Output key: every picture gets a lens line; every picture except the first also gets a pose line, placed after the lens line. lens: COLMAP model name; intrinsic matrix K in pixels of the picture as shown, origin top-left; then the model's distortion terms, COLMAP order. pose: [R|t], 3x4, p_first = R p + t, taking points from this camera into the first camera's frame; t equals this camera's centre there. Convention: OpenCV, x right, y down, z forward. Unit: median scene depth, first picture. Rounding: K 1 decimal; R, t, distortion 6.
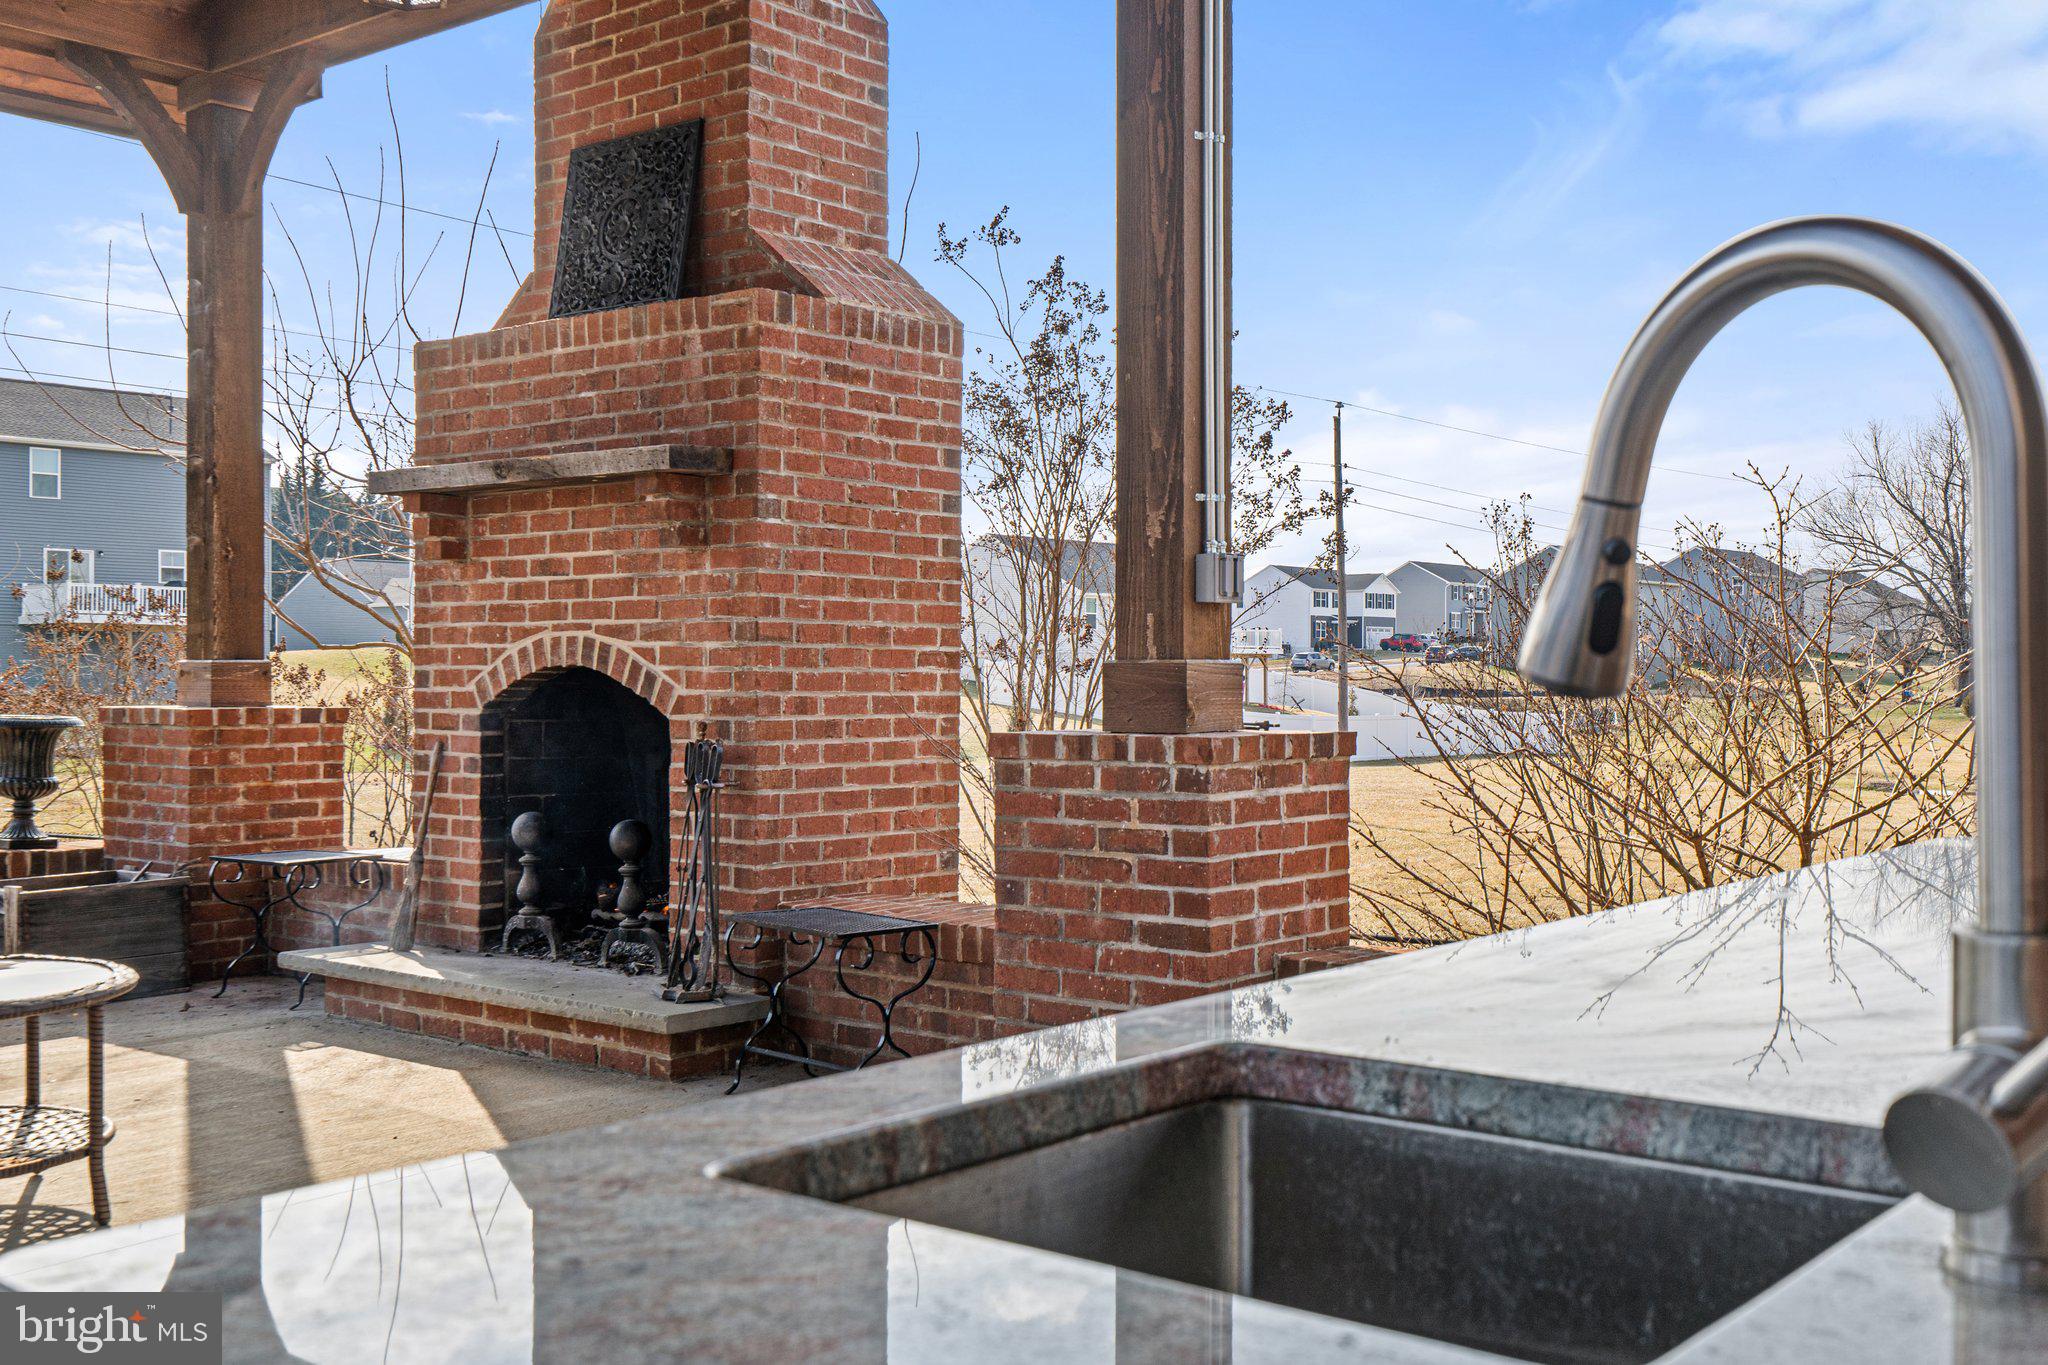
lens RADIAL K [[2046.5, 0, 1018.6], [0, 2046.5, 673.1], [0, 0, 1]] dist [-0.000159, 0.008375]
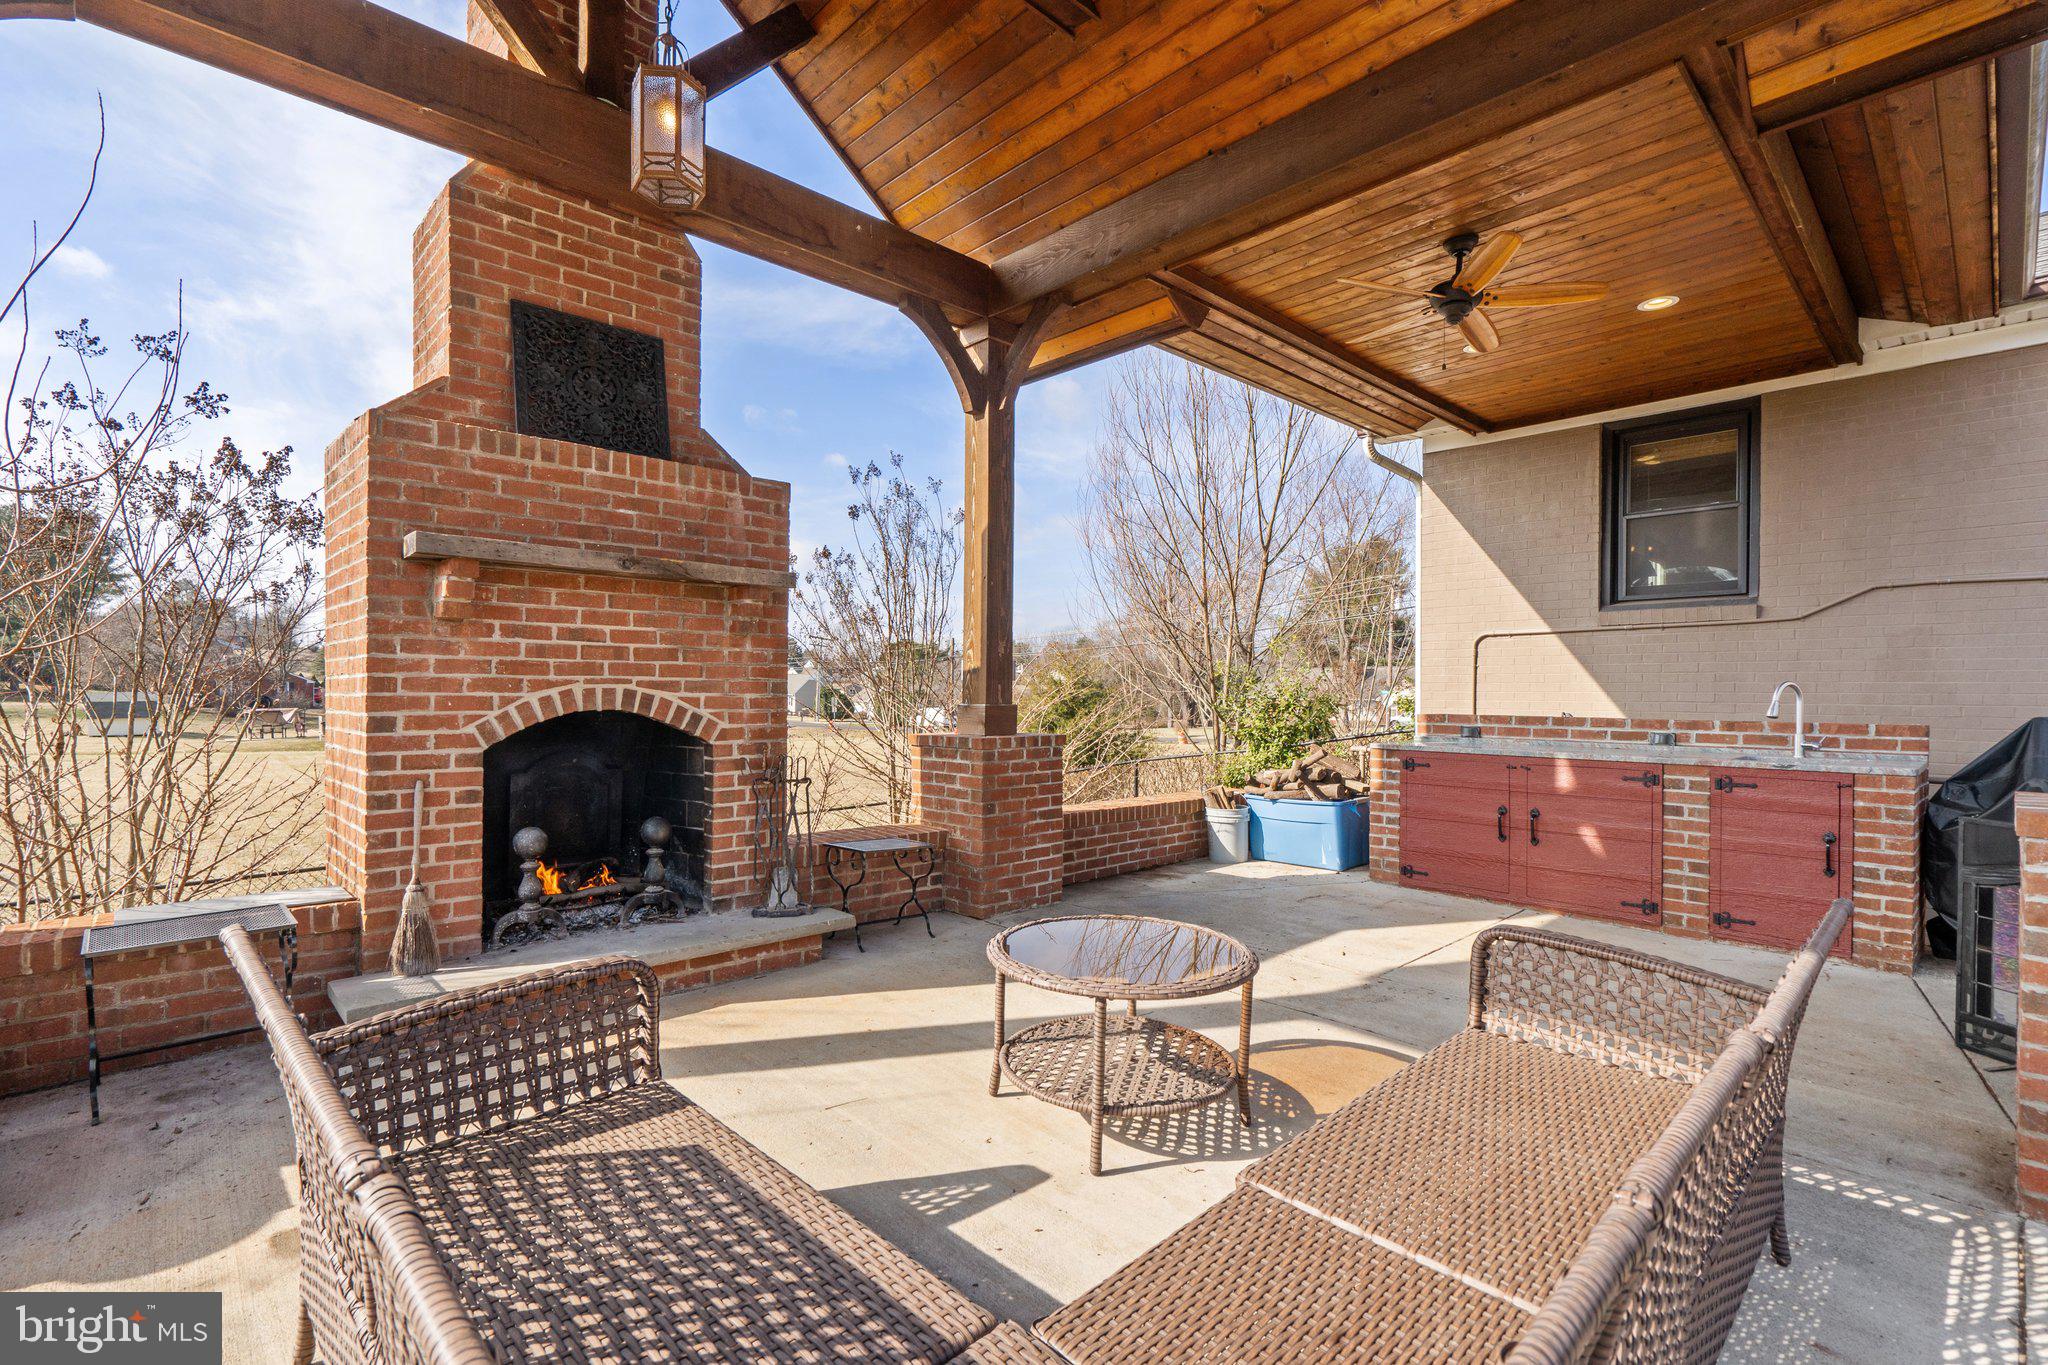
lens RADIAL K [[934.0, 0, 1008.8], [0, 934.0, 691.4], [0, 0, 1]] dist [-0.002537, 0.000445]
pose [[0.138646, -0.000845, 0.990342, -0.794071], [-0.004406, 0.999989, 0.001470, -0.017989], [-0.990332, -0.004567, 0.138641, 0.659218]]
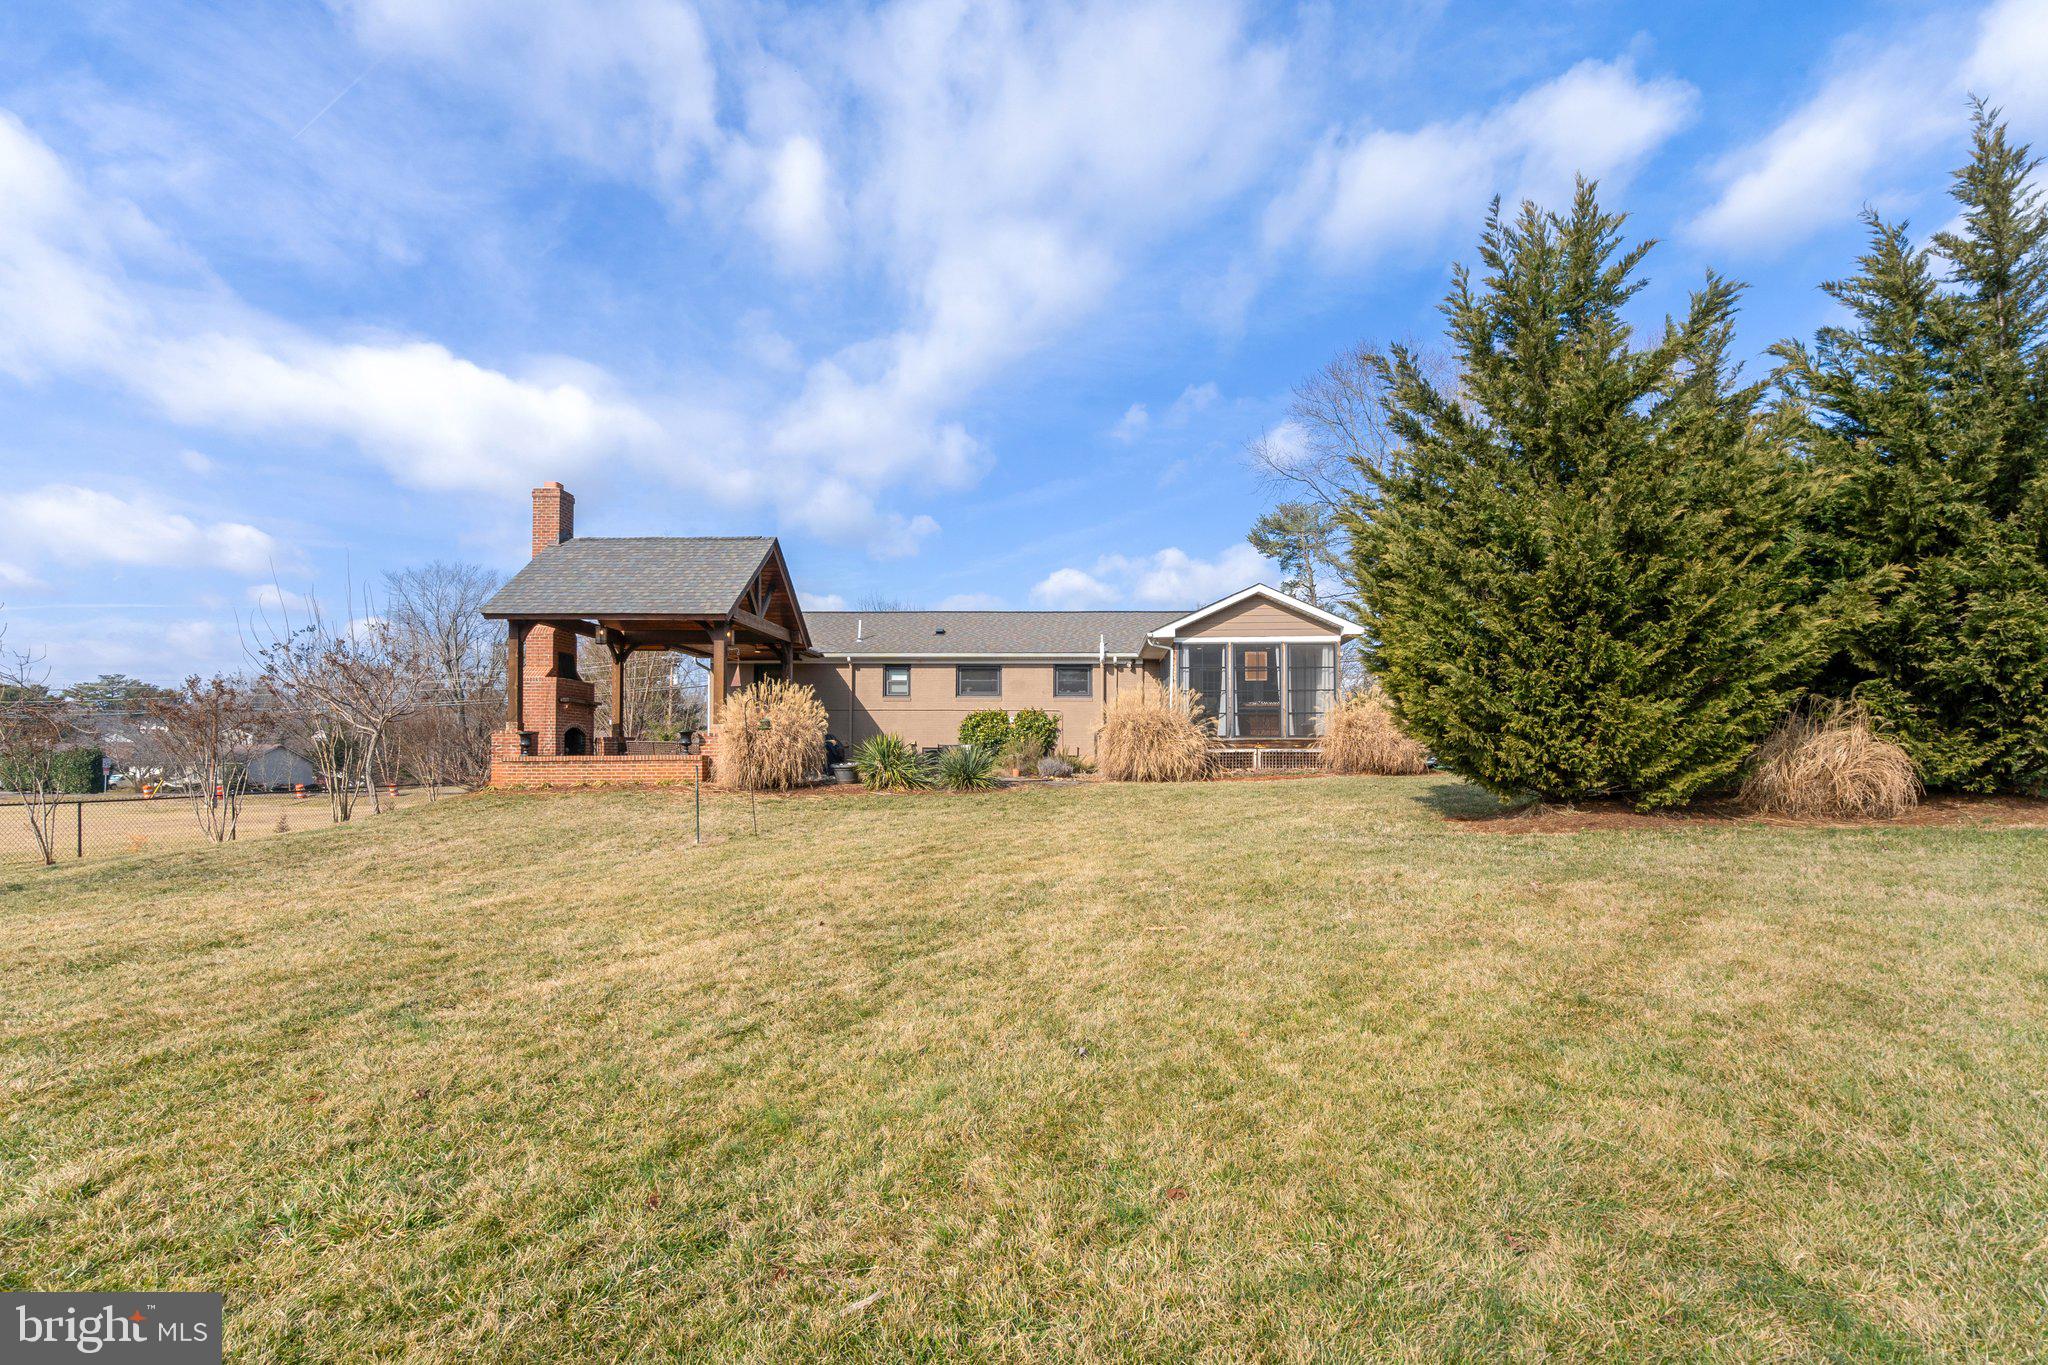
lens RADIAL K [[1002.9, 0, 1068.1], [0, 1002.9, 738.3], [0, 0, 1]] dist [-0.000110, 0.000171]
pose [[-0.607681, 0.014886, 0.794041, -4.236497], [-0.004568, 0.999742, -0.022238, 0.109155], [-0.794168, -0.017140, -0.607457, 1.802365]]
